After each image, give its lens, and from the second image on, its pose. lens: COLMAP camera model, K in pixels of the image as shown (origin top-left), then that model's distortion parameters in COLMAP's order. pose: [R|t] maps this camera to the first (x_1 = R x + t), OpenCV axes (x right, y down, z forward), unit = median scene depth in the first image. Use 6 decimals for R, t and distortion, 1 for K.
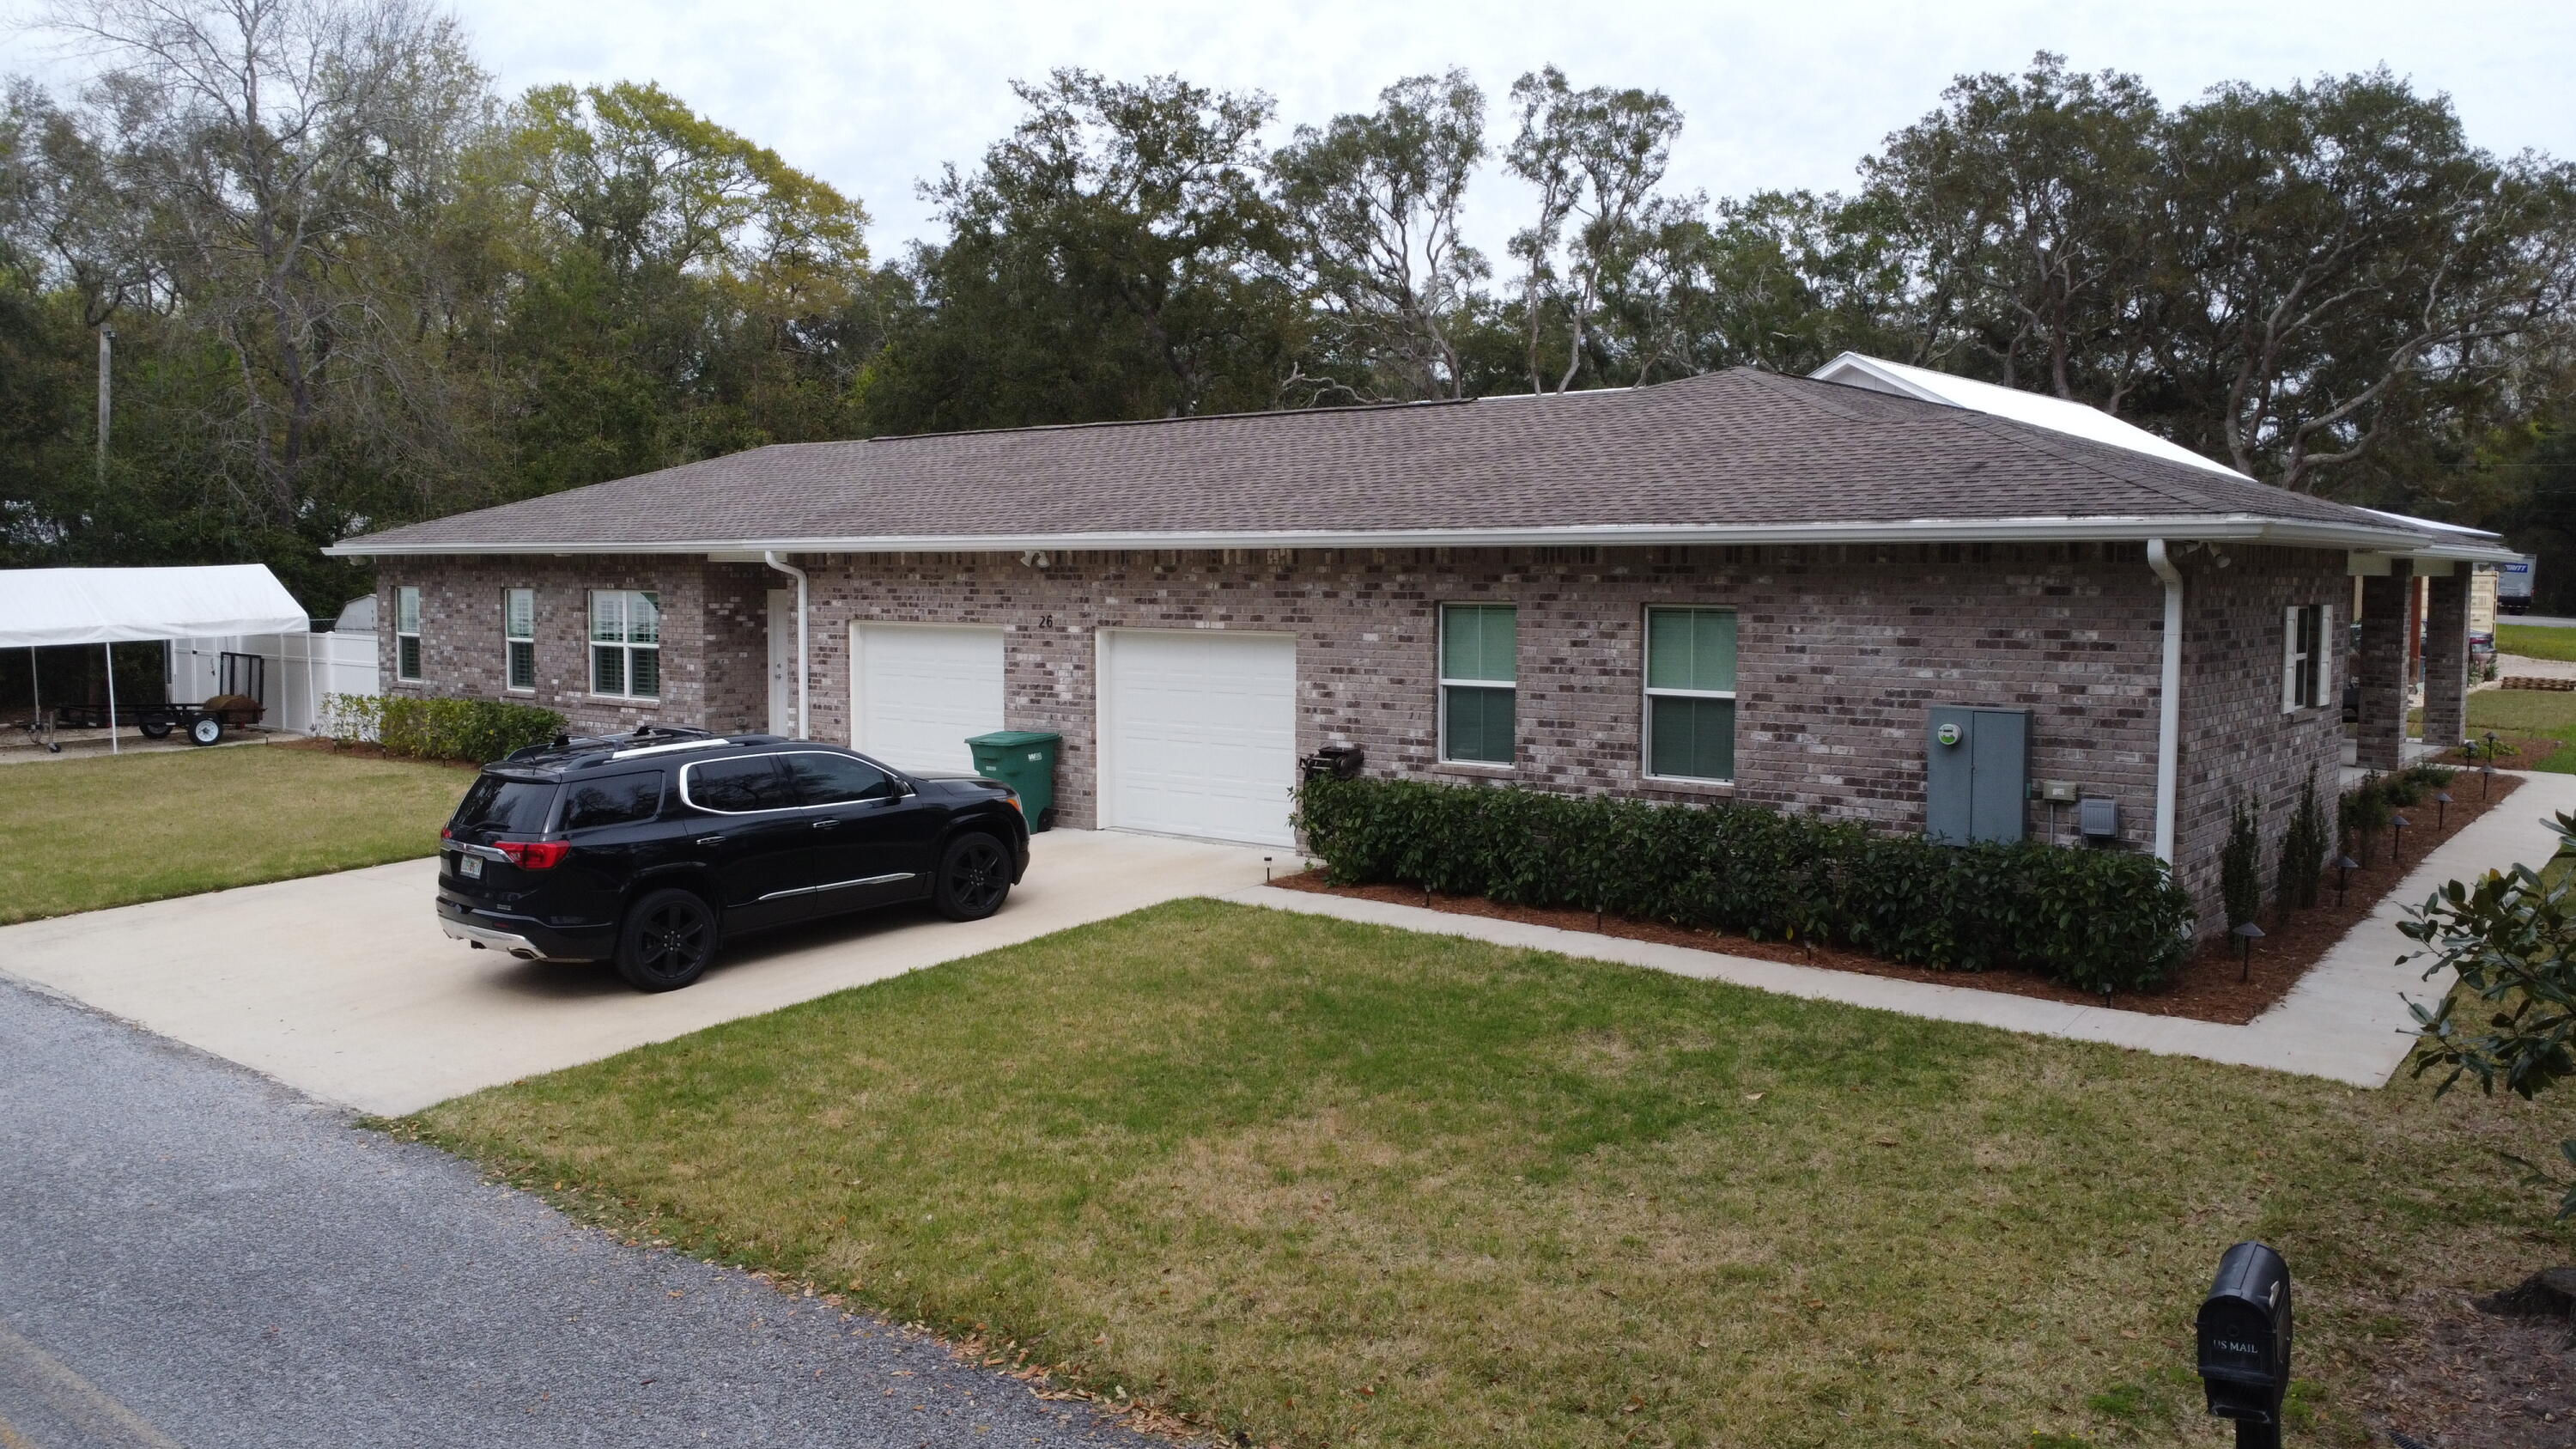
lens RADIAL K [[1938.9, 0, 1288.0], [0, 1938.9, 724.5], [0, 0, 1]] dist [0.001021, 0.003100]
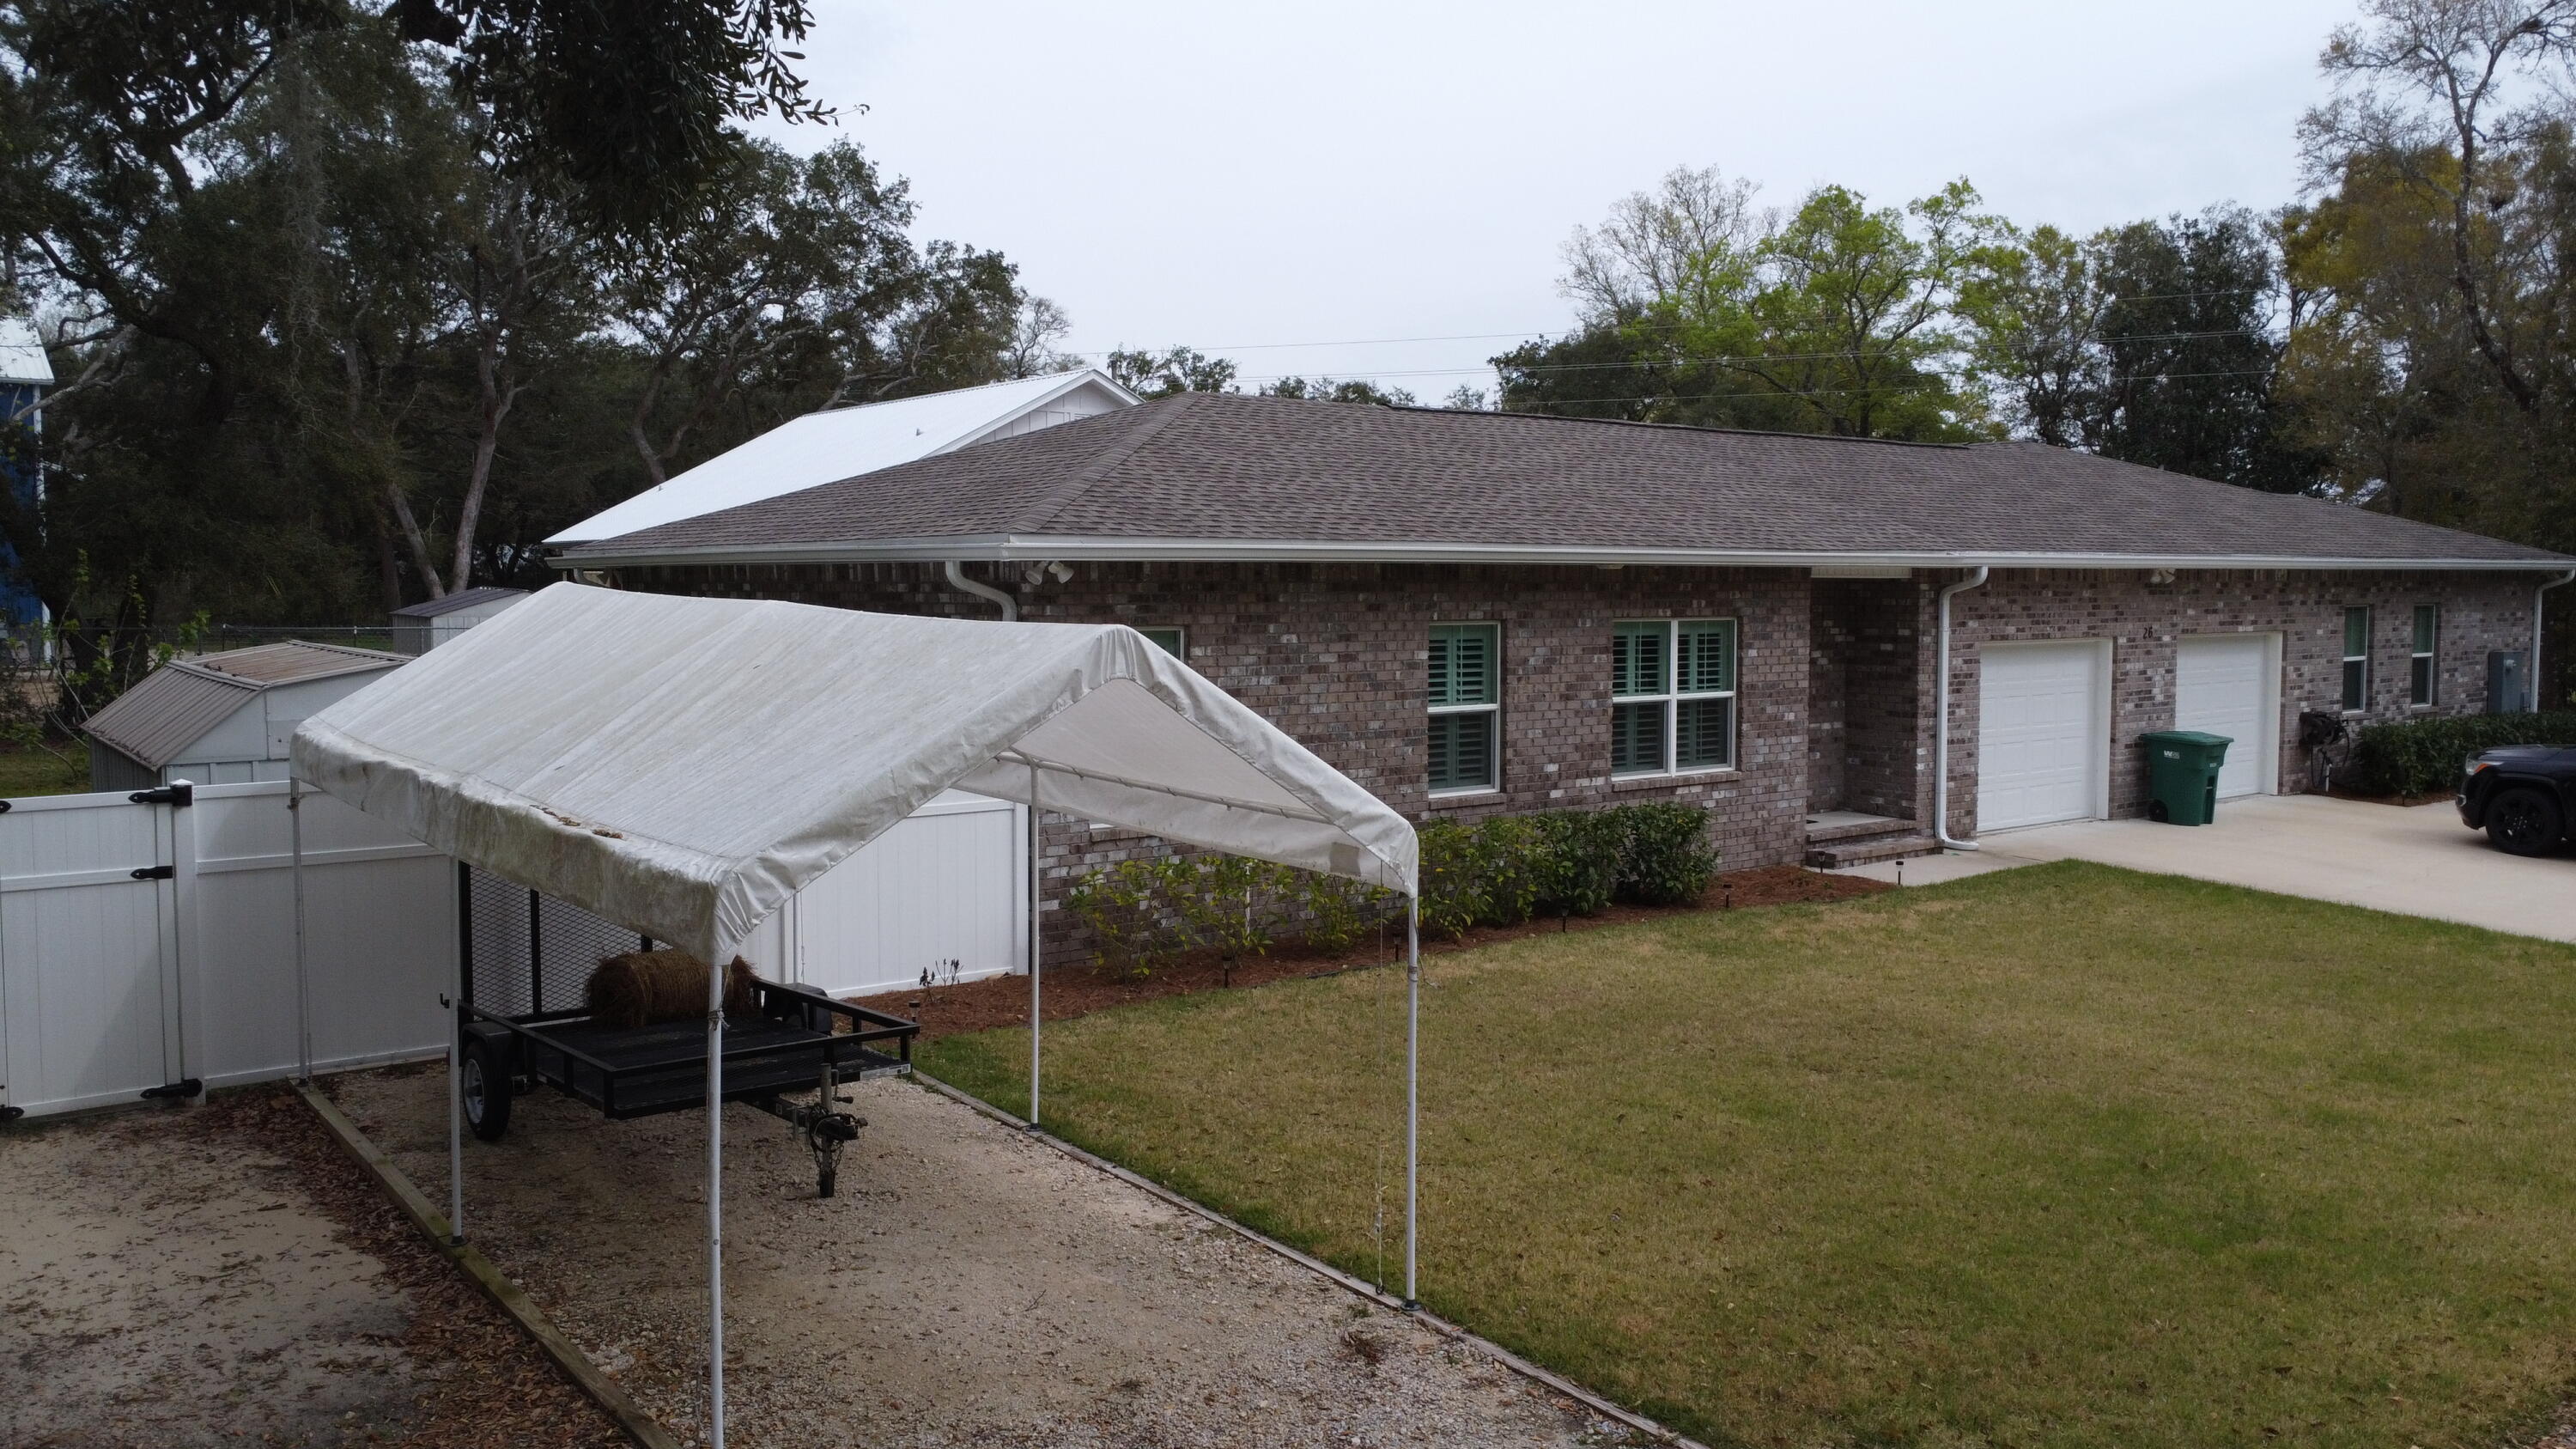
lens RADIAL K [[1938.9, 0, 1288.0], [0, 1938.9, 724.5], [0, 0, 1]] dist [0.001021, 0.003100]
pose [[0.223135, -0.073244, 0.972032, -1.518893], [0.078837, 0.995263, 0.056897, -0.118411], [-0.971594, 0.063936, 0.227852, 1.416904]]
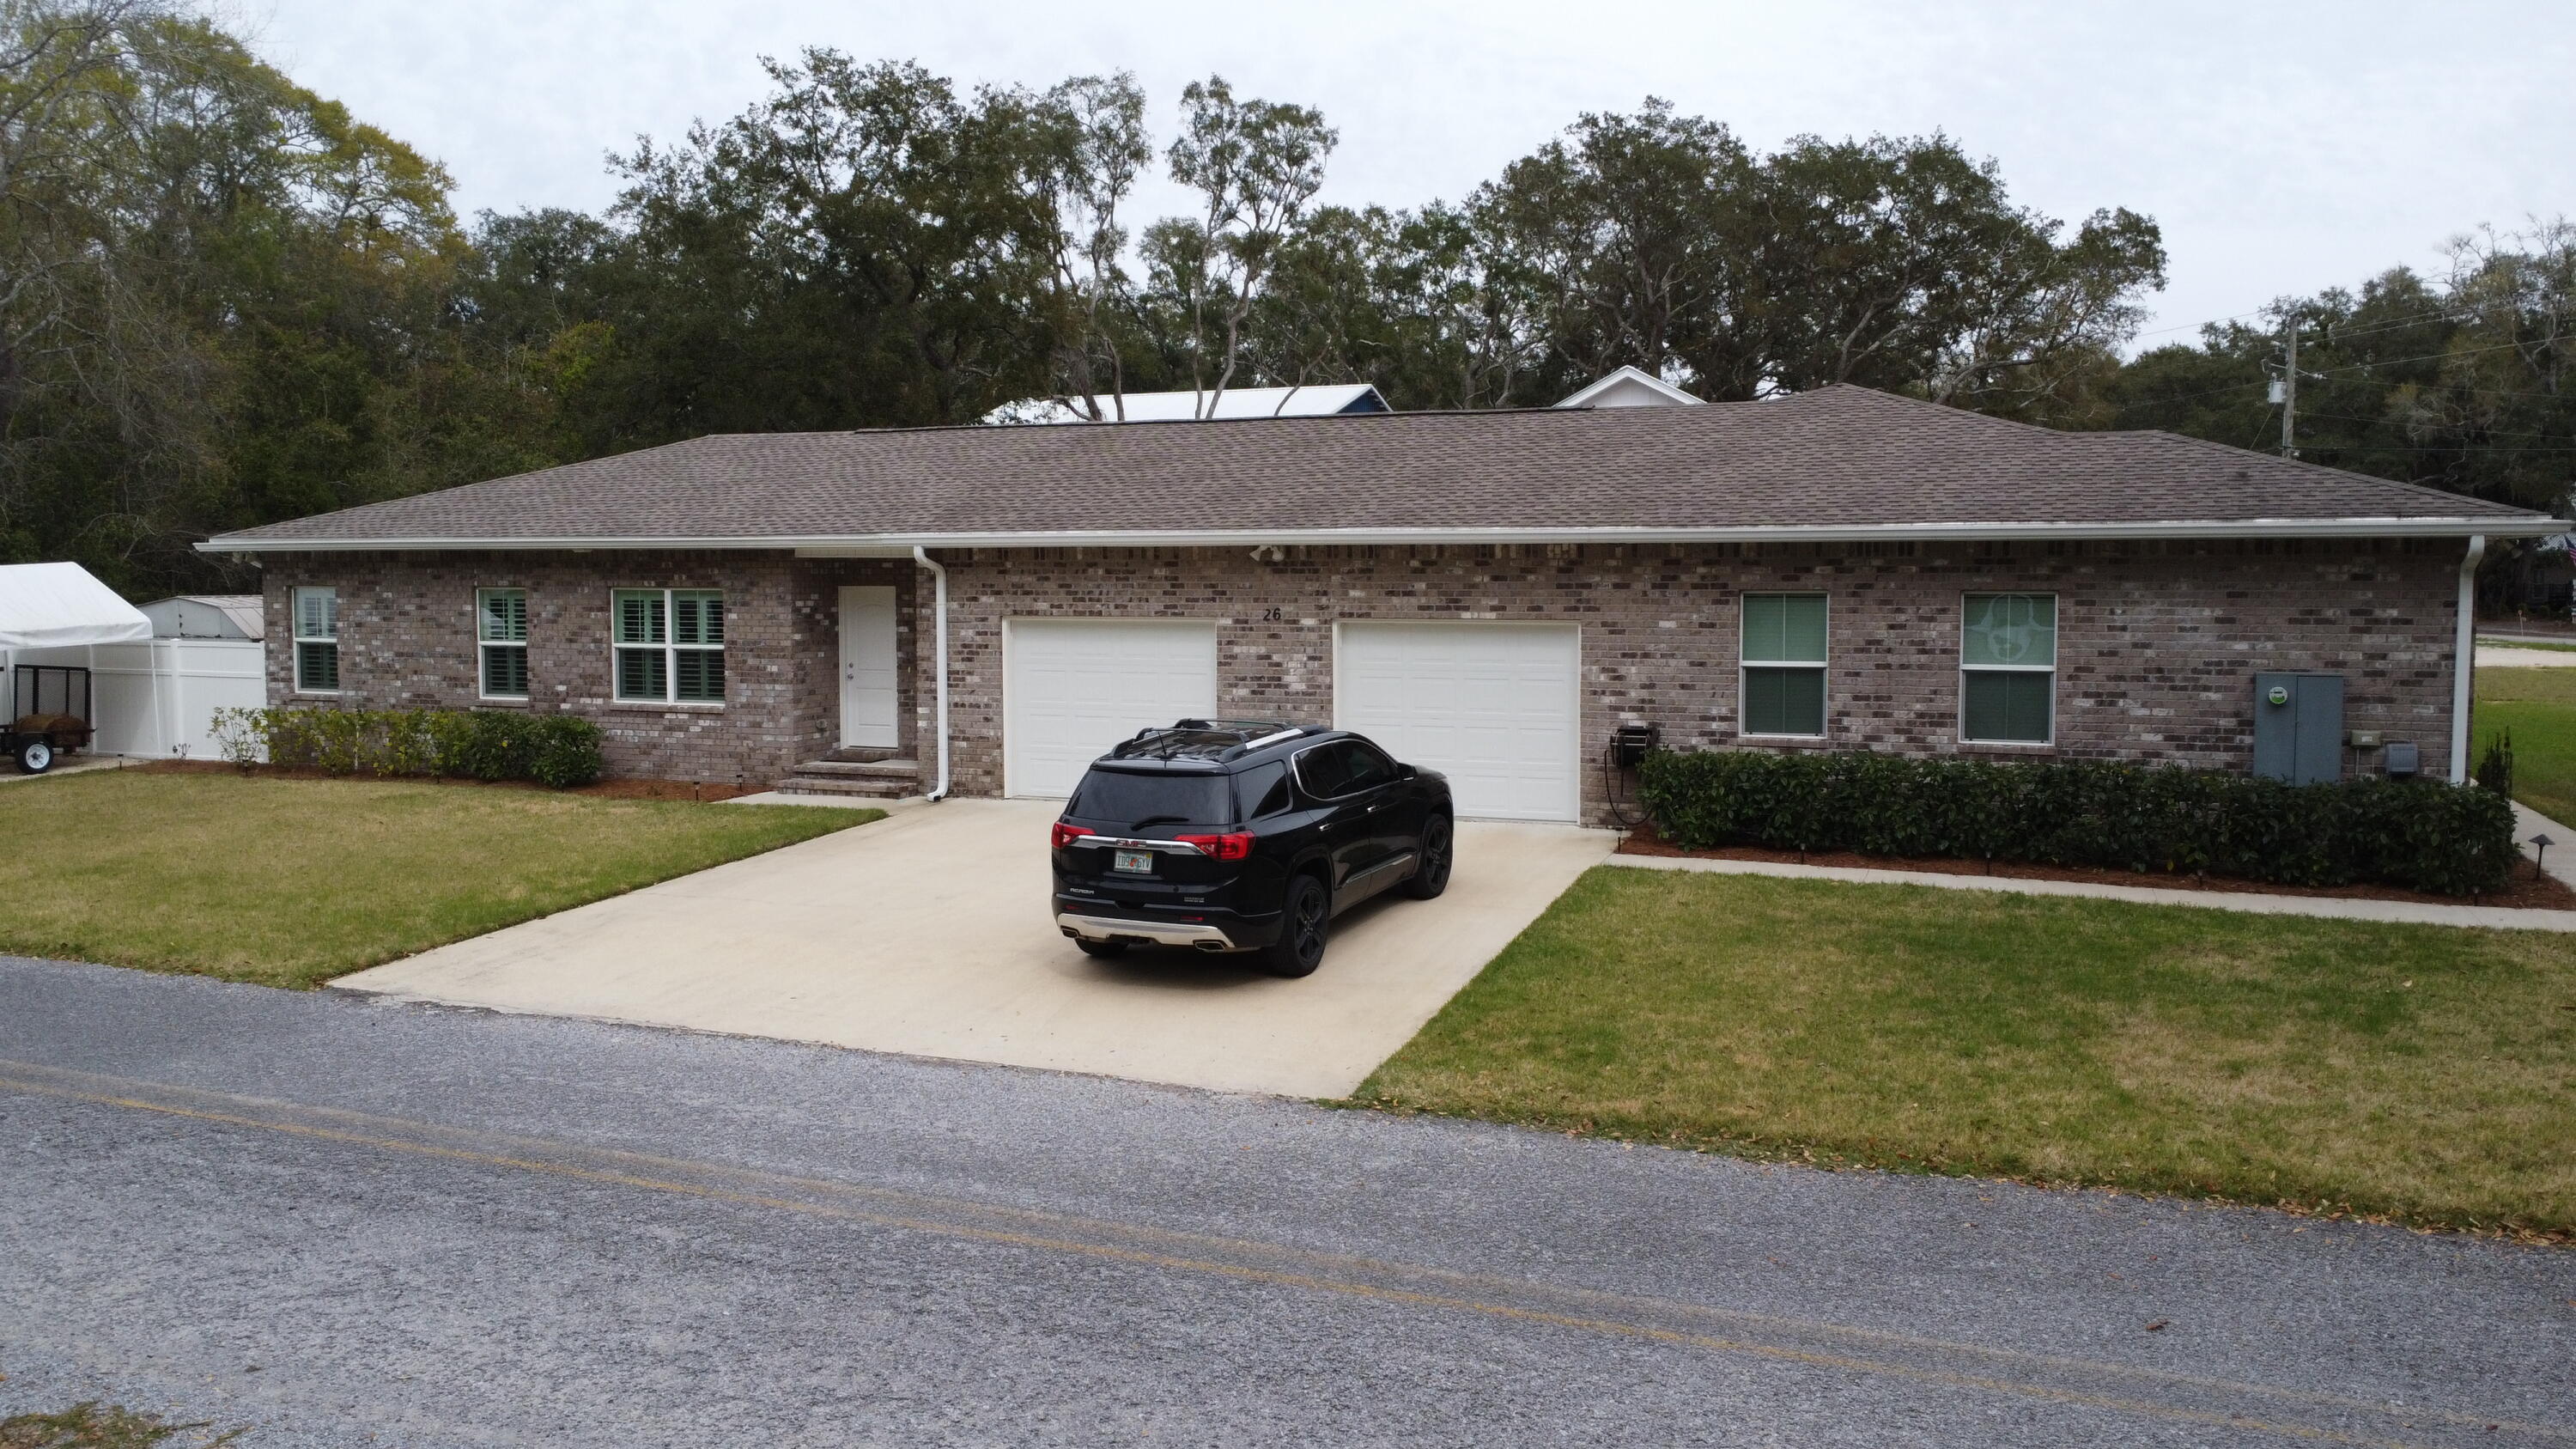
lens RADIAL K [[1938.9, 0, 1288.0], [0, 1938.9, 724.5], [0, 0, 1]] dist [0.001021, 0.003100]
pose [[0.952448, -0.028253, 0.303388, -0.496237], [0.027673, 0.999598, 0.006210, -0.001139], [-0.303441, 0.002481, 0.952847, 0.020541]]
